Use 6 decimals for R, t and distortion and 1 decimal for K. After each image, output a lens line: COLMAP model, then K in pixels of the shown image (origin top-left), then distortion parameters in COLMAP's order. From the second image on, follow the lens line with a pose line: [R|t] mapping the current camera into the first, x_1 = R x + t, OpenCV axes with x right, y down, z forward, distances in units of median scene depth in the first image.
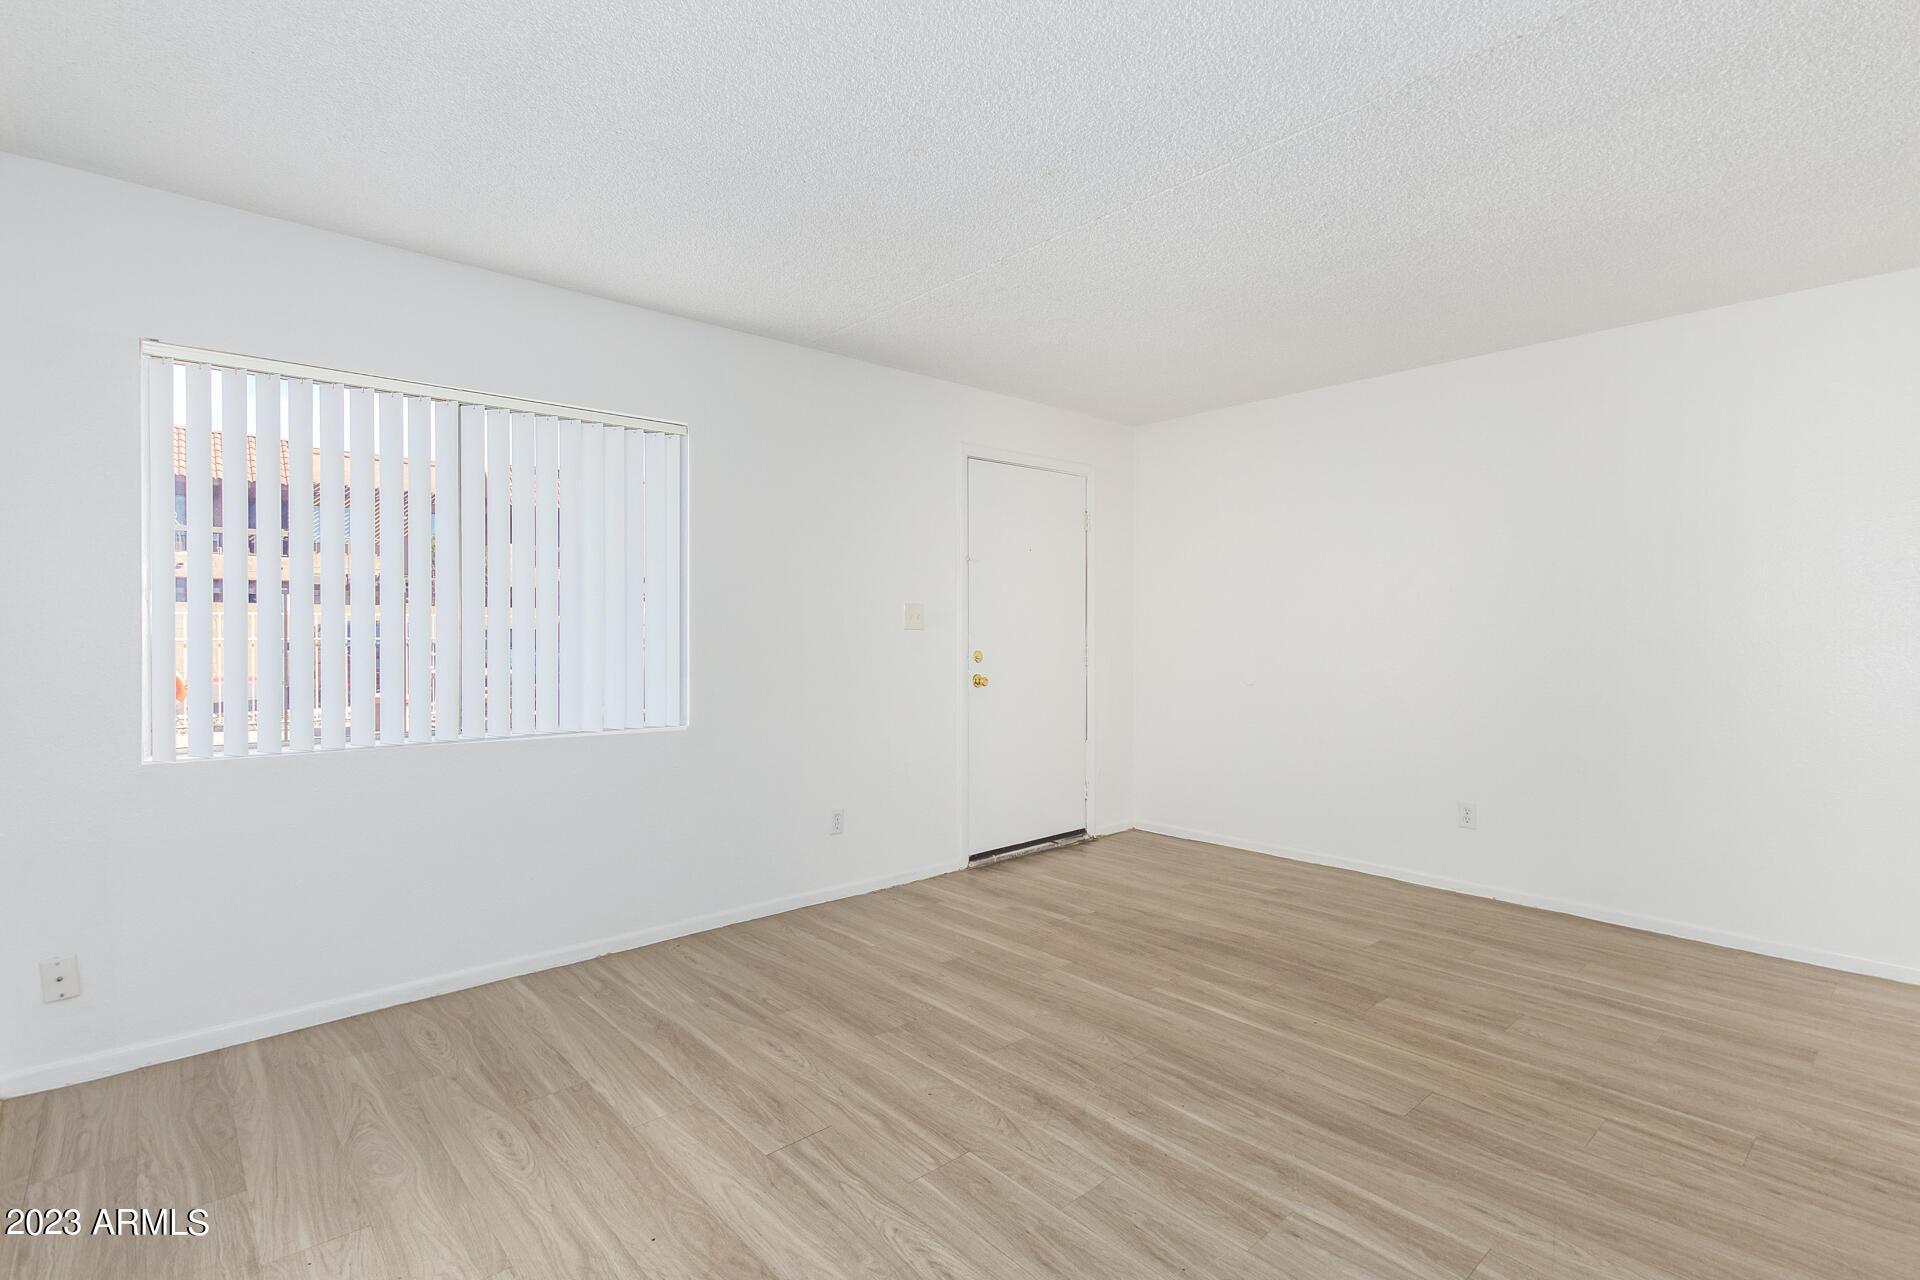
lens RADIAL K [[912.9, 0, 965.2], [0, 912.9, 650.6], [0, 0, 1]] dist [0.006217, -0.000754]
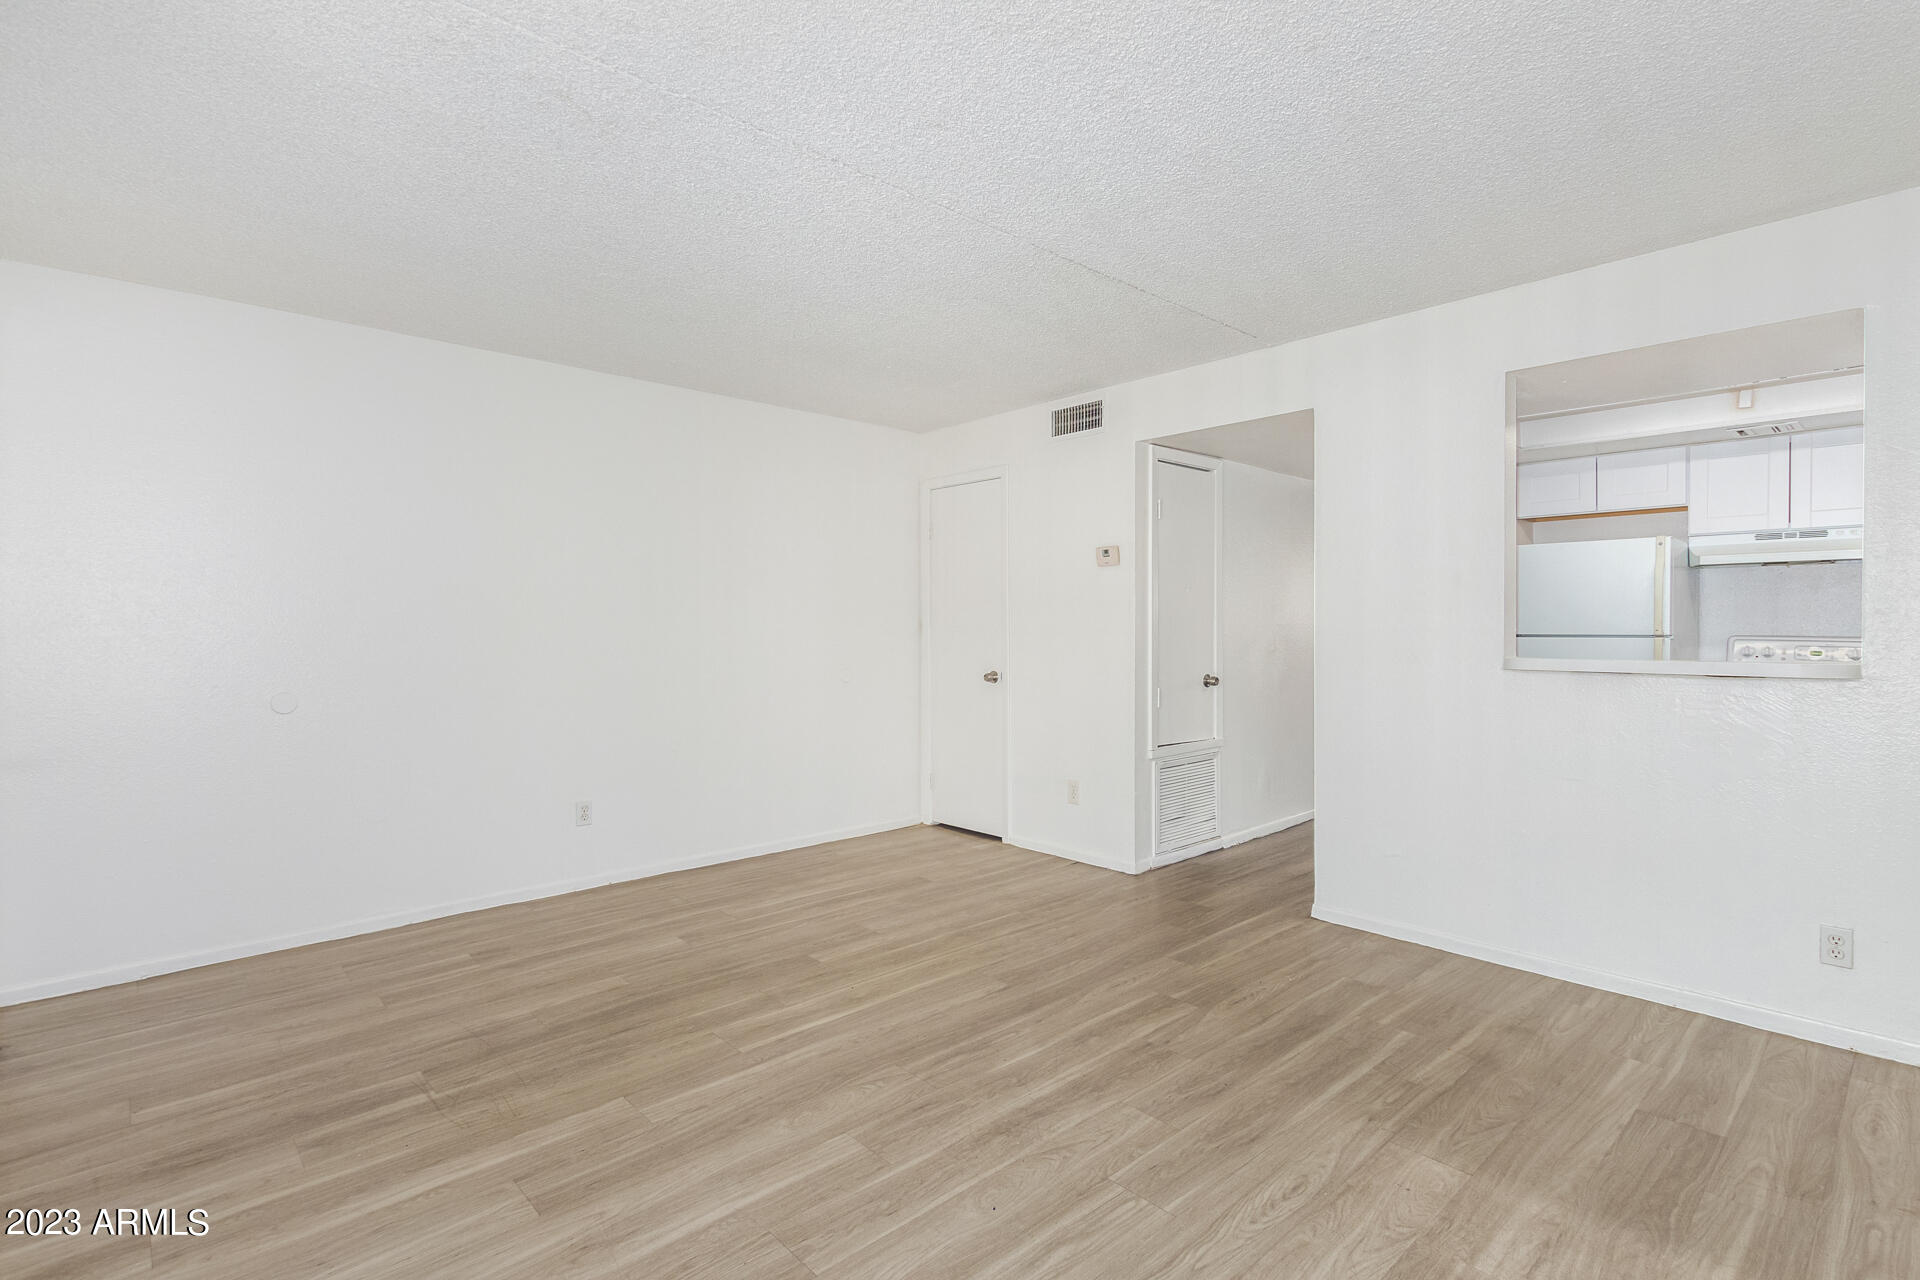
lens RADIAL K [[898.7, 0, 978.4], [0, 898.7, 629.7], [0, 0, 1]] dist [0.012687, -0.001417]
pose [[-0.025264, -0.000323, 0.999681, -0.667049], [0.025595, 0.999672, 0.000970, -0.020190], [-0.999353, 0.025611, -0.025247, 0.817569]]
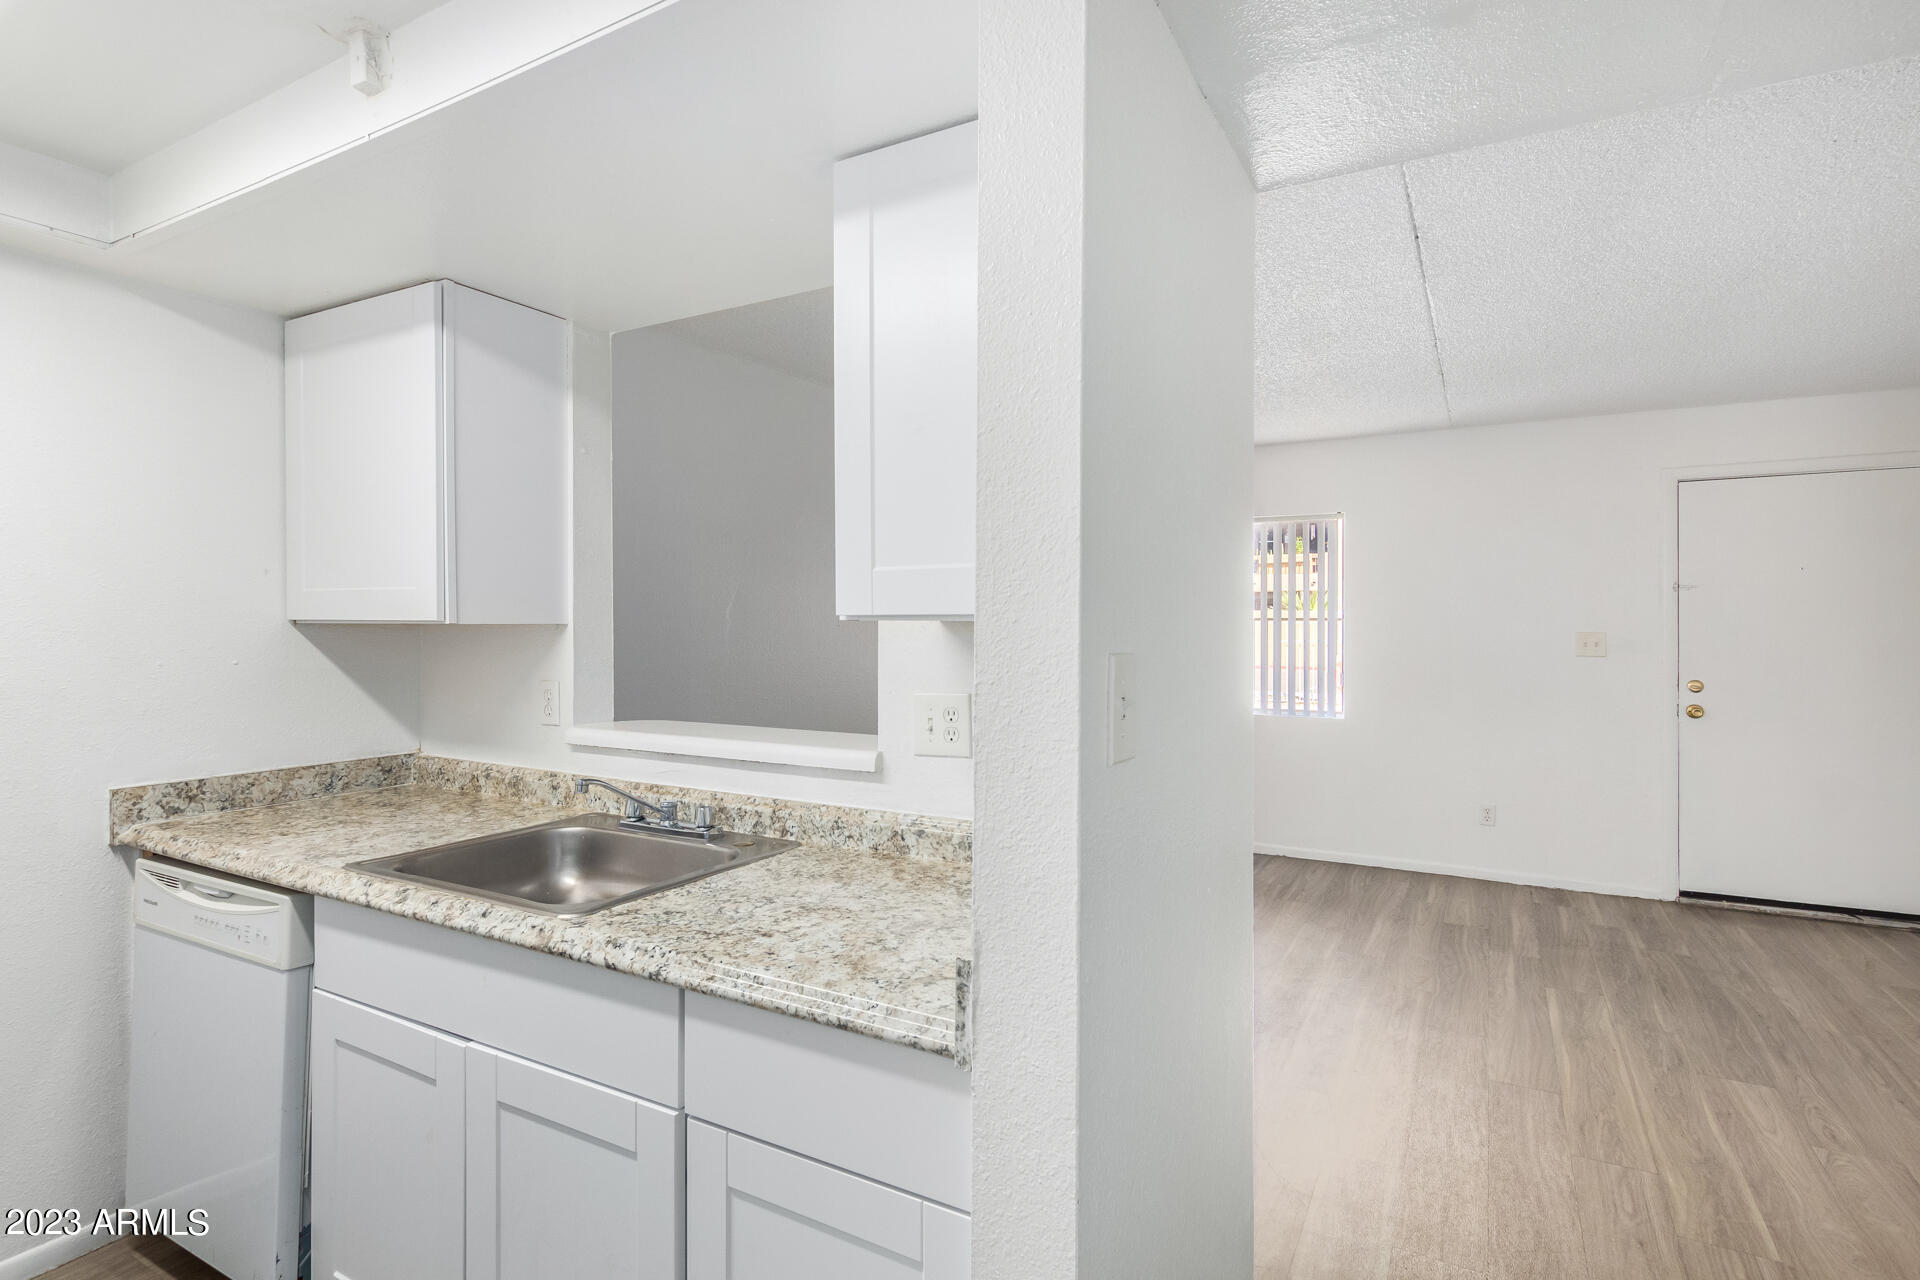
lens RADIAL K [[912.9, 0, 956.8], [0, 912.9, 633.0], [0, 0, 1]] dist [0.006217, -0.000754]
pose [[0.315149, 0.010622, -0.948983, 1.082313], [-0.017922, 0.999826, 0.005239, -0.064260], [0.948873, 0.015357, 0.315285, -0.064135]]
